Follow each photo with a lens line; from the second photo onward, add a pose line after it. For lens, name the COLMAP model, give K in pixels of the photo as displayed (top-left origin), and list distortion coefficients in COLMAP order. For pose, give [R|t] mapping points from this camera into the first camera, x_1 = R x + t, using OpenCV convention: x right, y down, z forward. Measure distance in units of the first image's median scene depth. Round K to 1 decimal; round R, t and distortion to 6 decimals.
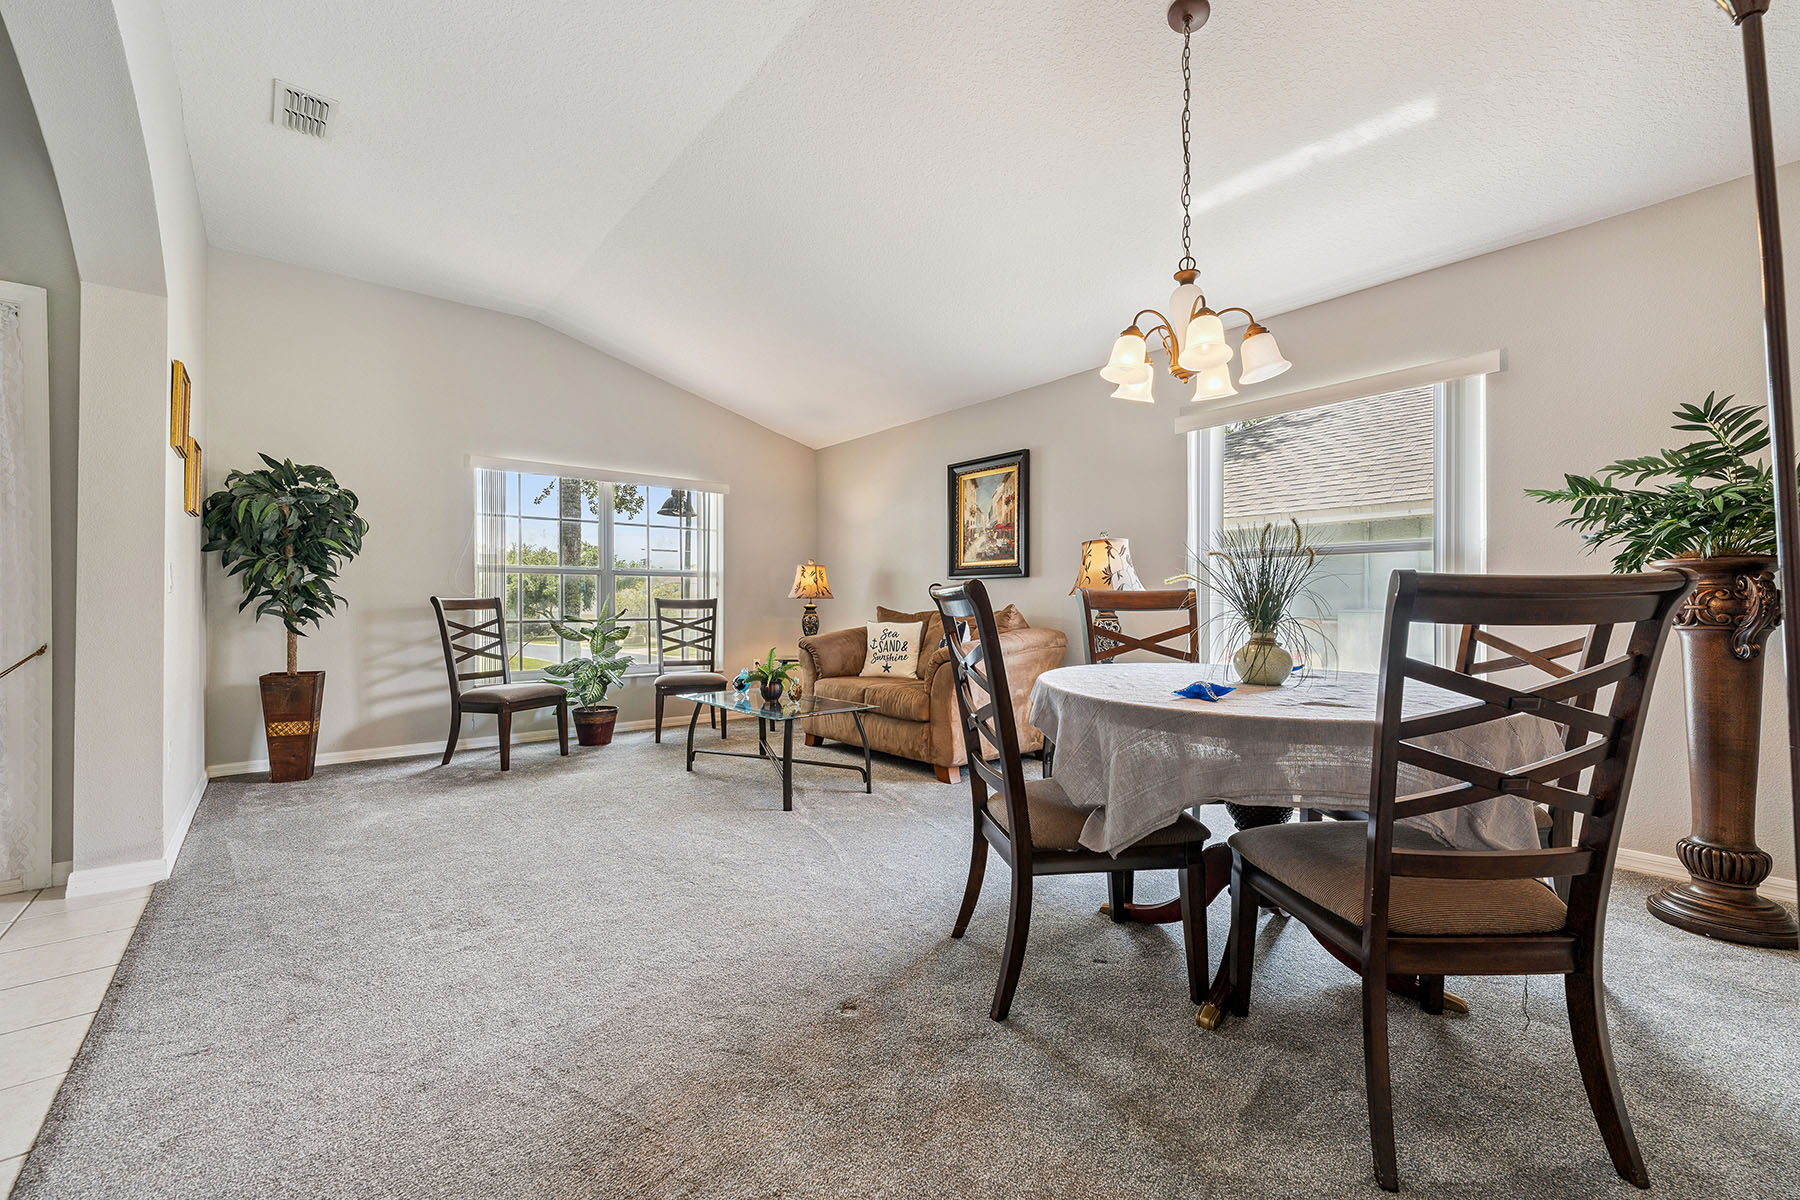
lens RADIAL K [[730.9, 0, 910.1], [0, 730.9, 603.5], [0, 0, 1]] dist [0.000566, -0.000543]
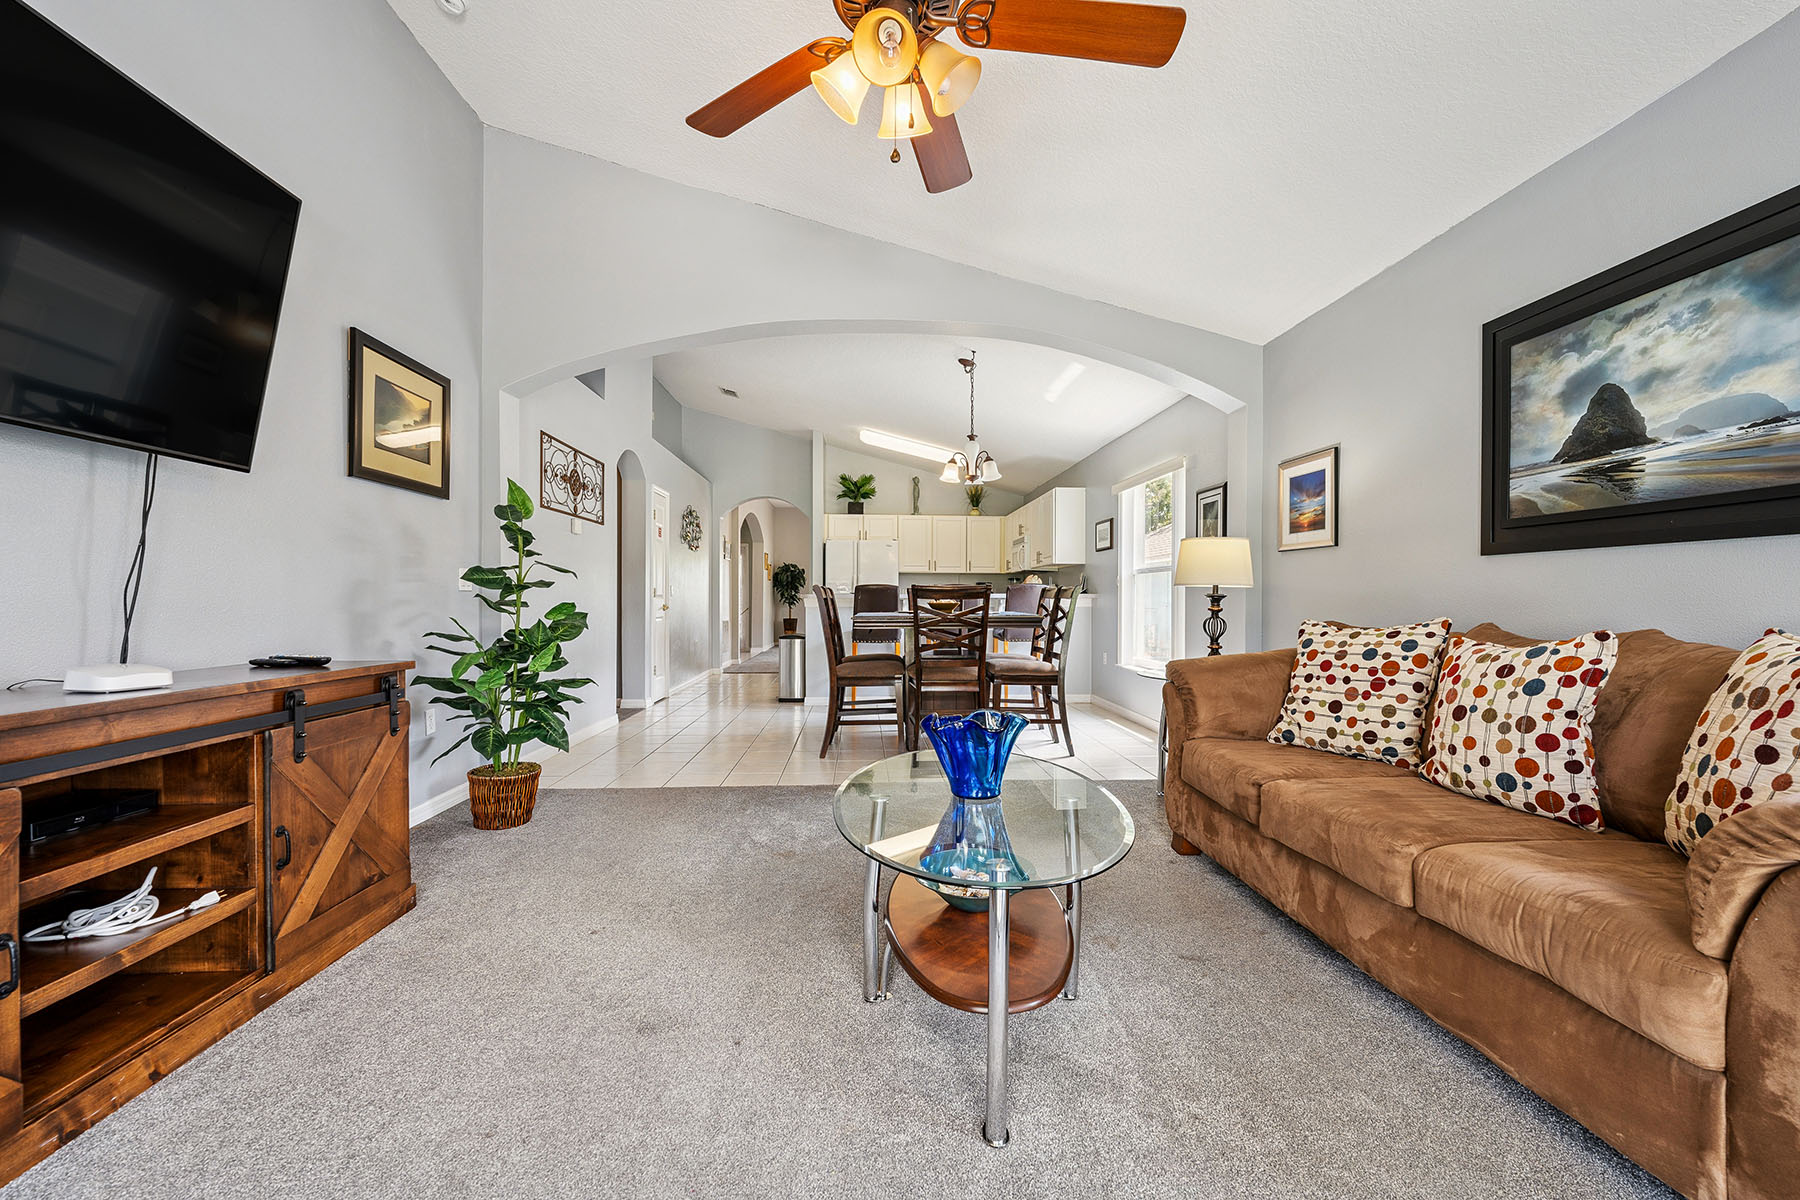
lens RADIAL K [[730.9, 0, 910.1], [0, 730.9, 603.5], [0, 0, 1]] dist [0.000566, -0.000543]
pose [[0.803266, 0.006316, -0.595587, 1.760480], [-0.003249, 0.999975, 0.006223, -0.008372], [0.595612, -0.003064, 0.803267, -1.544975]]
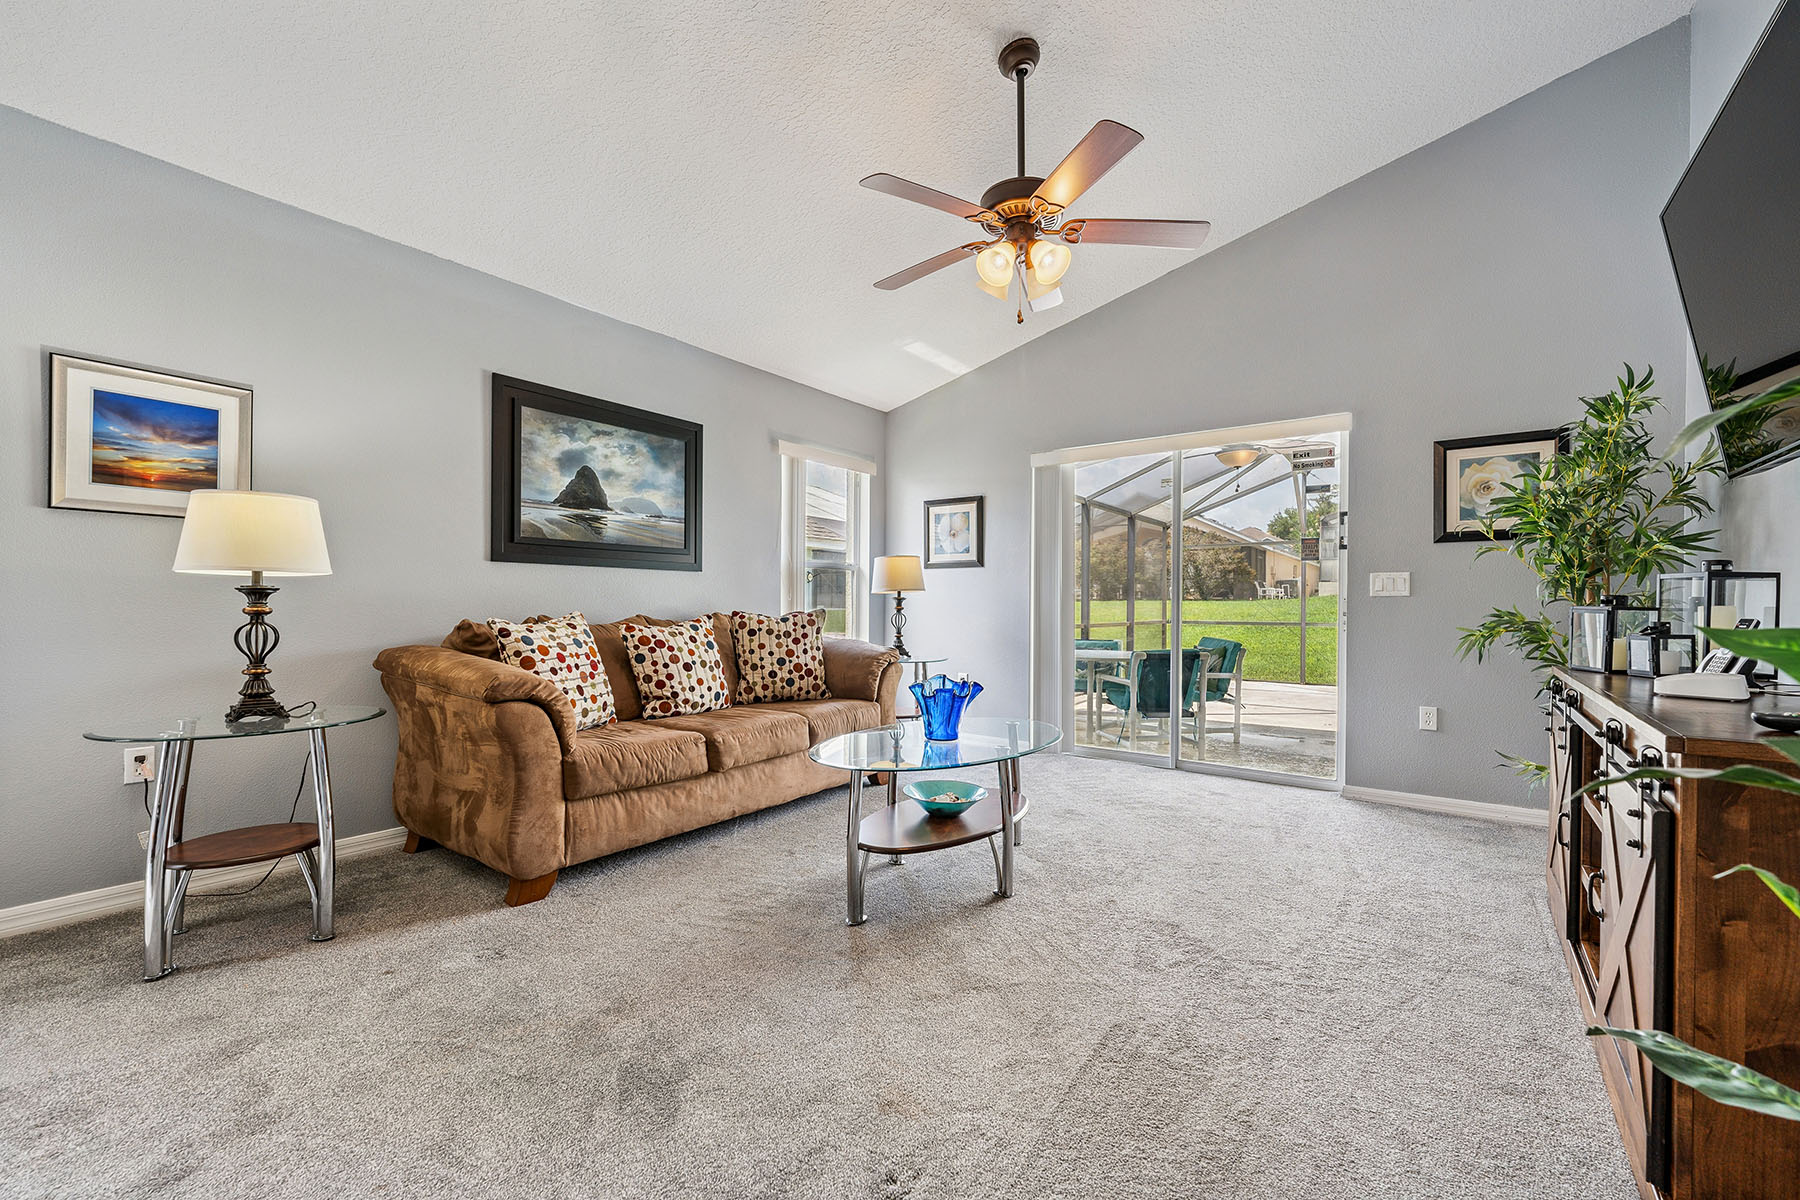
lens RADIAL K [[730.9, 0, 910.1], [0, 730.9, 603.5], [0, 0, 1]] dist [0.000566, -0.000543]
pose [[-0.238091, -0.002067, 0.971241, 0.983970], [-0.007858, 0.999969, 0.000202, -0.006582], [-0.971211, -0.007584, -0.238100, -1.027893]]
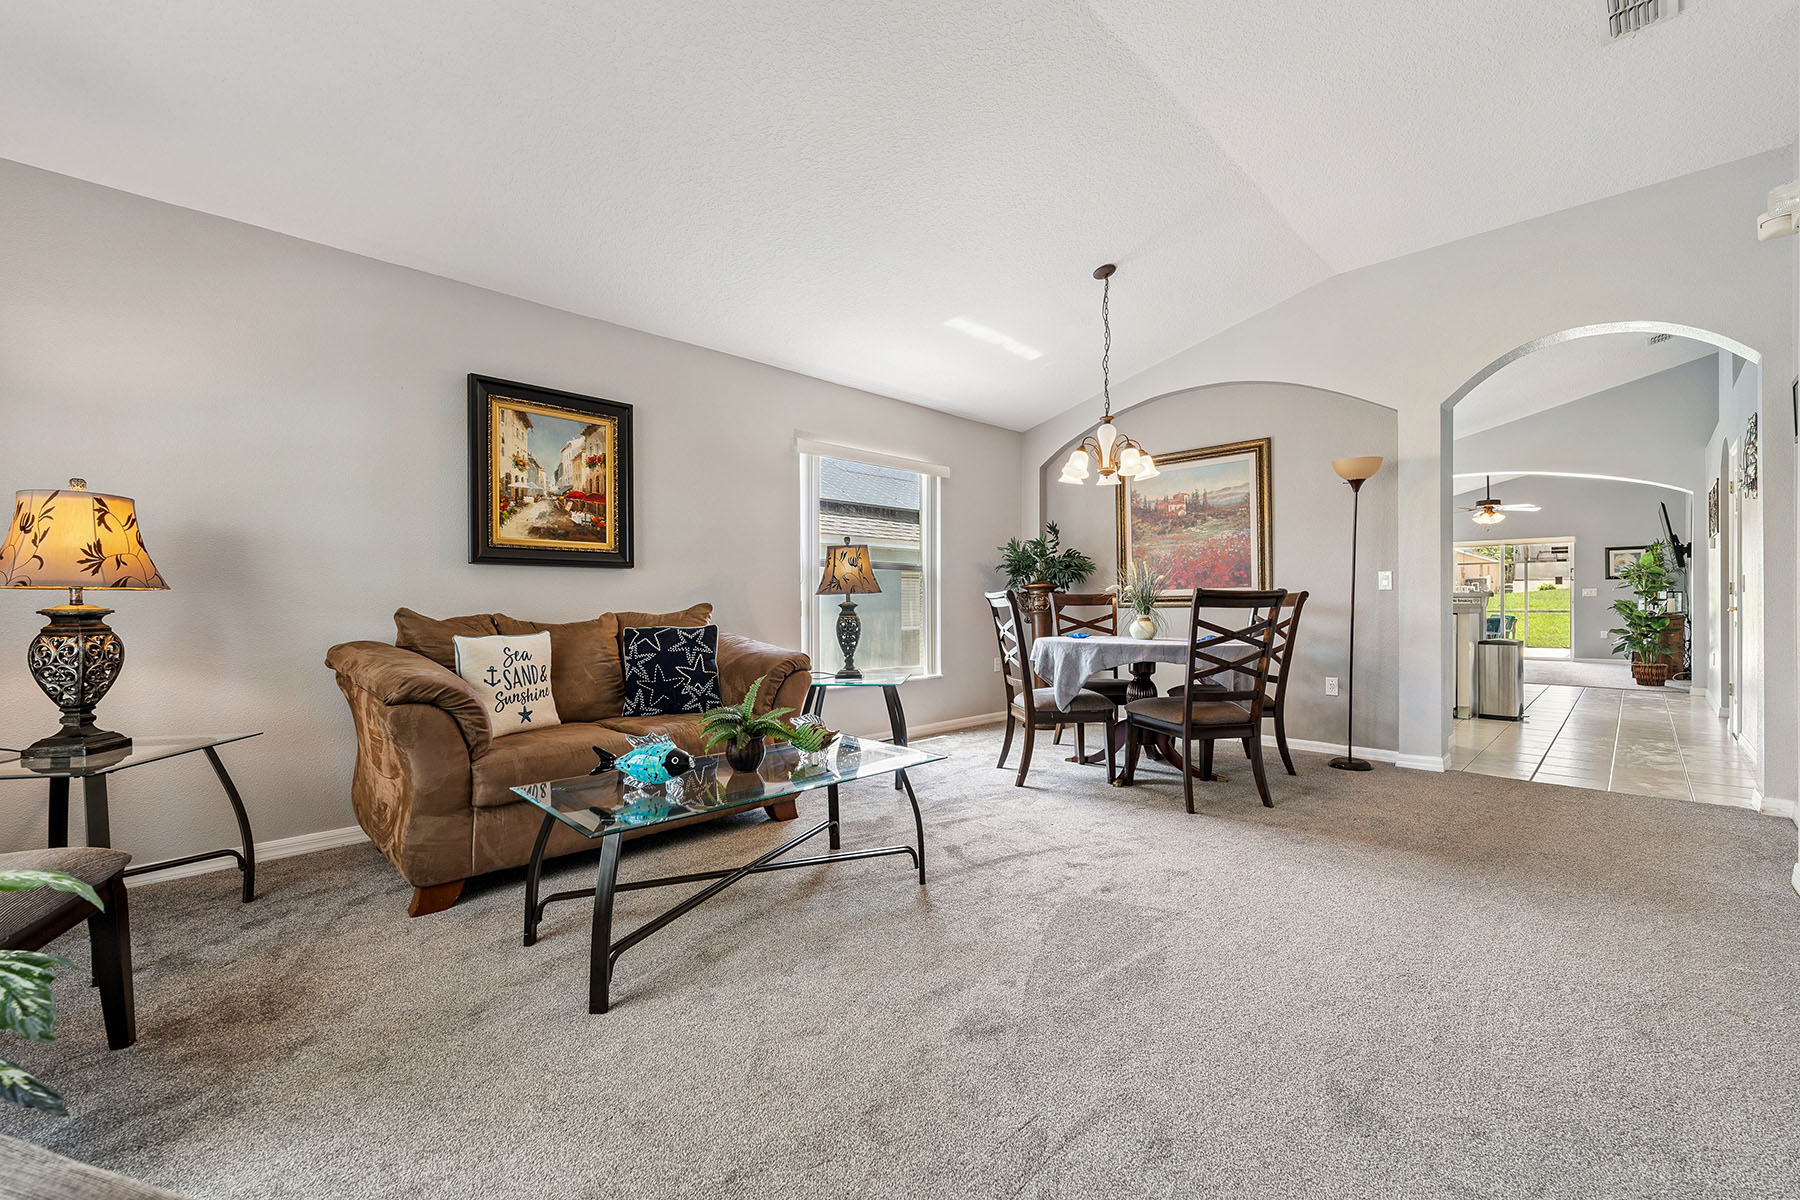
lens RADIAL K [[730.9, 0, 910.1], [0, 730.9, 603.5], [0, 0, 1]] dist [0.000566, -0.000543]
pose [[-0.082082, 0.000778, 0.996625, -0.696094], [0.002571, 0.999997, -0.000569, 0.002366], [-0.996622, 0.002516, -0.082084, 0.828749]]
